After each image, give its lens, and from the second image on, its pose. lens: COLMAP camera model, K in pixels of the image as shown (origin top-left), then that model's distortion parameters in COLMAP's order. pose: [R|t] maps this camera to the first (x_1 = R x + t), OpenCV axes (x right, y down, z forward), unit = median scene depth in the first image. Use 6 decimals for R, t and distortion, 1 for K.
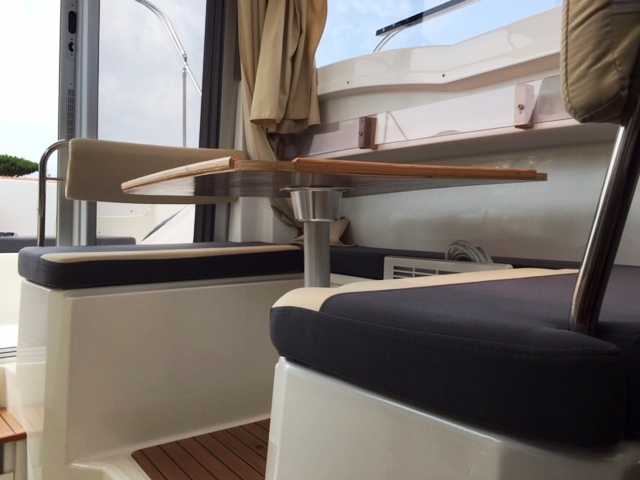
lens RADIAL K [[554.6, 0, 322.1], [0, 554.6, 240.8], [0, 0, 1]] dist [0.078094, -0.107295]
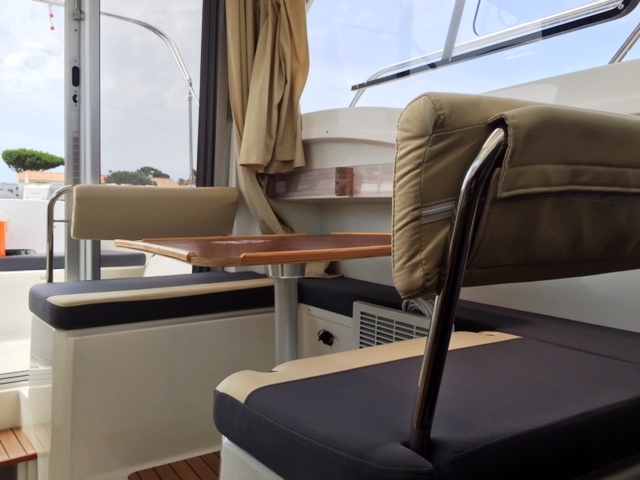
lens RADIAL K [[554.6, 0, 322.6], [0, 554.6, 242.4], [0, 0, 1]] dist [0.078094, -0.107295]
pose [[0.999345, -0.002799, -0.036083, 0.071399], [0.003432, 0.999841, 0.017501, -0.083918], [0.036028, -0.017613, 0.999196, -0.075350]]
